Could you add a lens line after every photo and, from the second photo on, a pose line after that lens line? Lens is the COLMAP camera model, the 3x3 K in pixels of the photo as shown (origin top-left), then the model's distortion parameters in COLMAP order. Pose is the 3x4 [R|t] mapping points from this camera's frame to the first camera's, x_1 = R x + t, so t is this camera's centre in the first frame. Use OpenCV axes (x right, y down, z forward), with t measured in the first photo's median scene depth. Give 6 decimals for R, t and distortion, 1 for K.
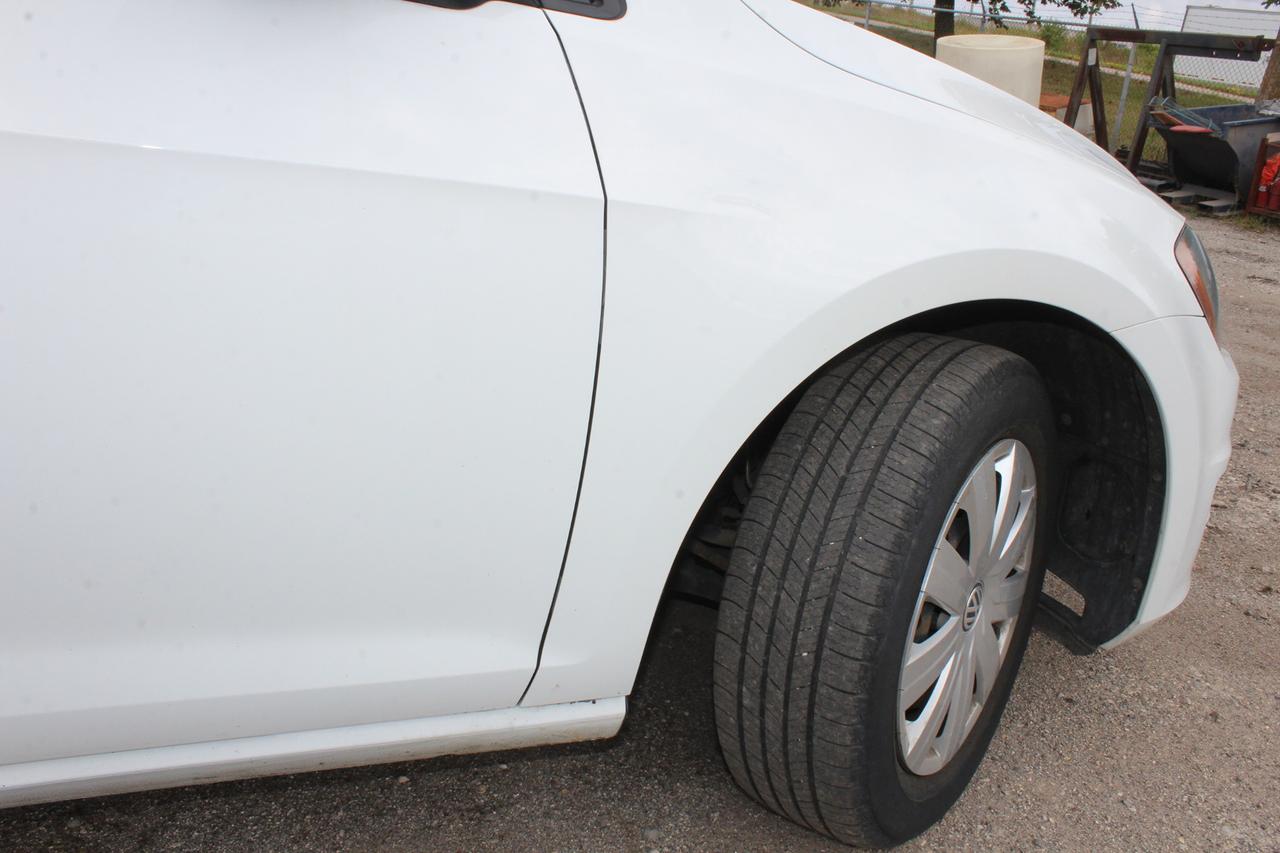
lens RADIAL K [[1055.6, 0, 644.2], [0, 1055.6, 408.2], [0, 0, 1]] dist [-0.170621, 0.148853]
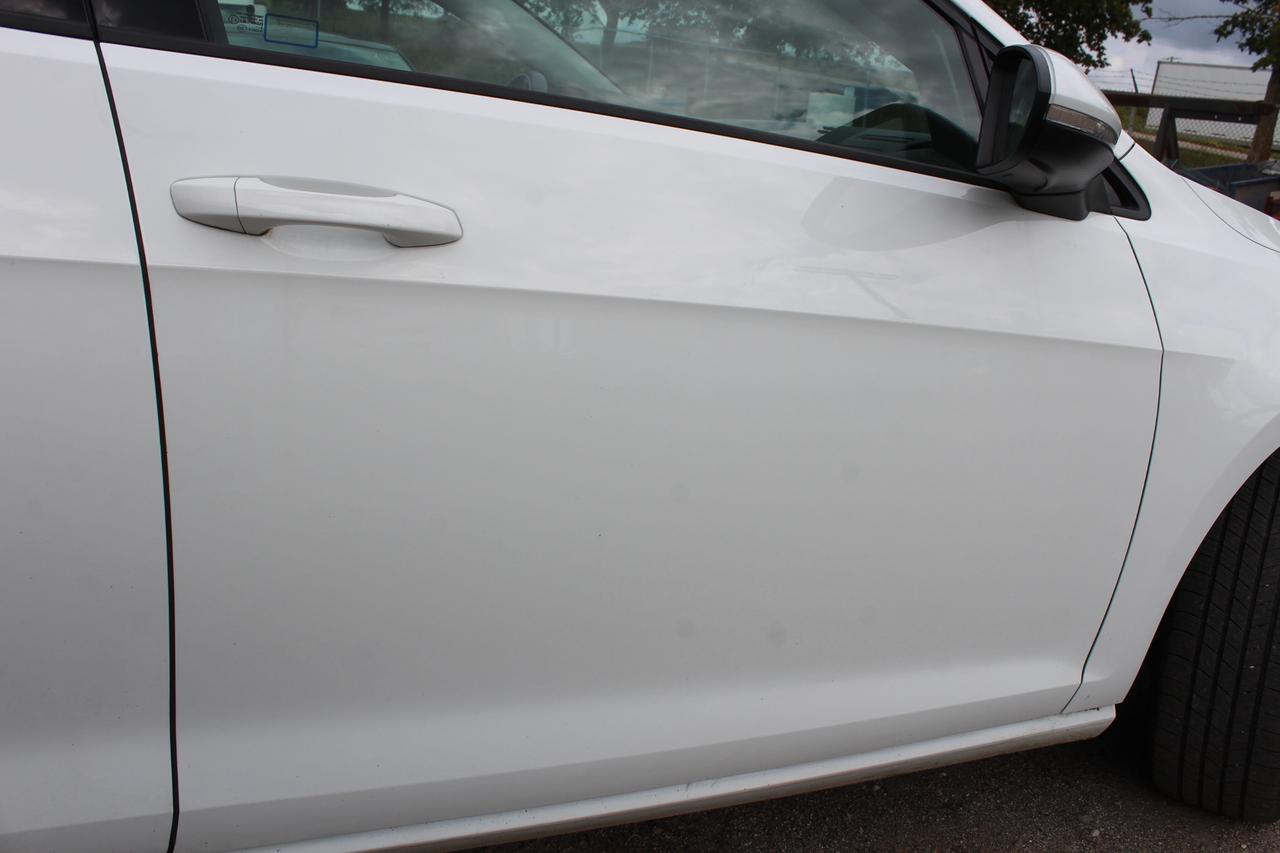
lens RADIAL K [[1055.6, 0, 644.2], [0, 1055.6, 408.2], [0, 0, 1]] dist [-0.170621, 0.148853]
pose [[0.999628, -0.016536, 0.021707, -0.652153], [0.017588, 0.998634, -0.049210, -0.053033], [-0.020863, 0.049573, 0.998553, -0.321587]]
